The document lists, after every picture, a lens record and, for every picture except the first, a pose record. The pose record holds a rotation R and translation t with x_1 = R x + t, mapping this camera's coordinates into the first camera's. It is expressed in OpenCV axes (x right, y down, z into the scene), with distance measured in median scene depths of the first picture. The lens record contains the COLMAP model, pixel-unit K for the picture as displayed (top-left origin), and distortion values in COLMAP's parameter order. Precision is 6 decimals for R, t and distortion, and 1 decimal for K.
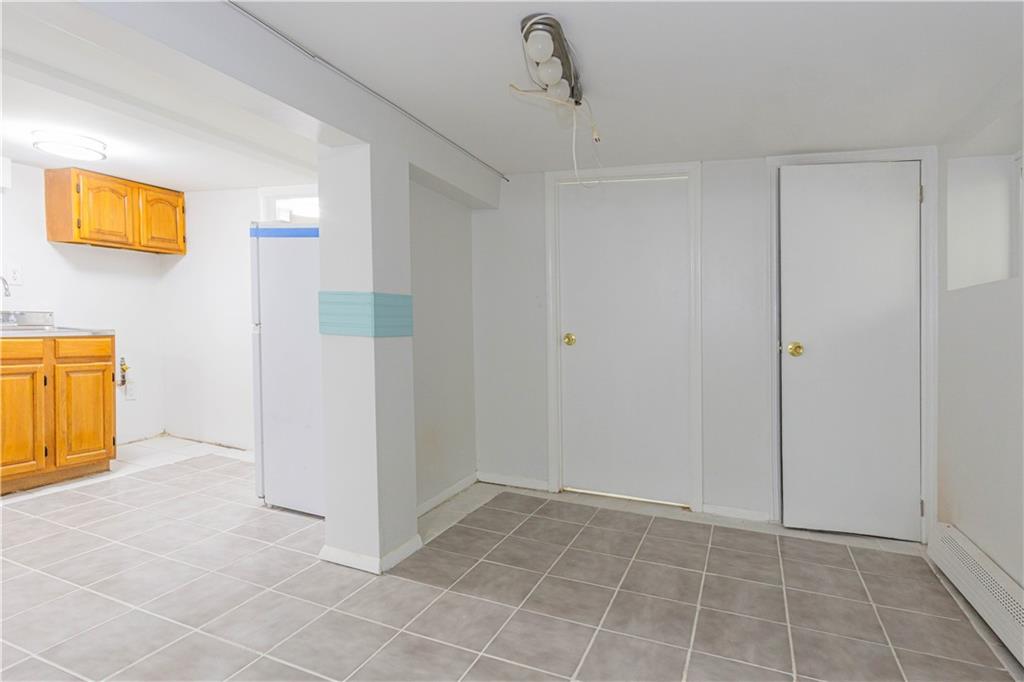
lens RADIAL K [[549.1, 0, 511.0], [0, 549.1, 340.8], [0, 0, 1]] dist [0.000477, -0.000039]
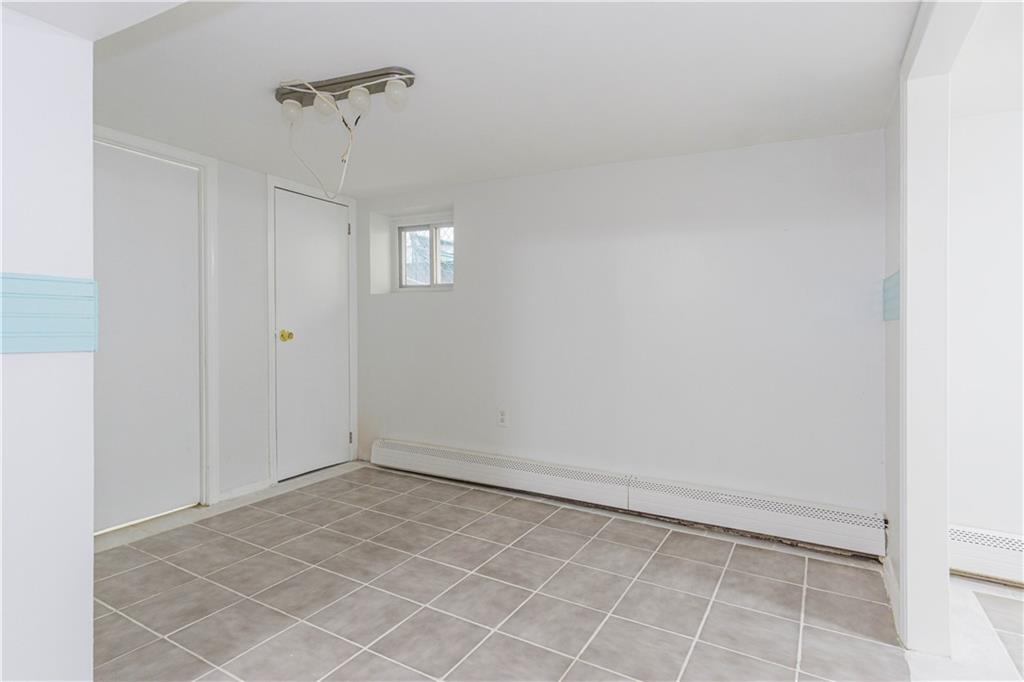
lens RADIAL K [[549.1, 0, 511.0], [0, 549.1, 340.8], [0, 0, 1]] dist [0.000477, -0.000039]
pose [[0.128444, -0.068626, 0.989339, -0.721658], [0.029997, 0.997415, 0.065292, -0.040674], [-0.991263, 0.021291, 0.130170, 0.430619]]
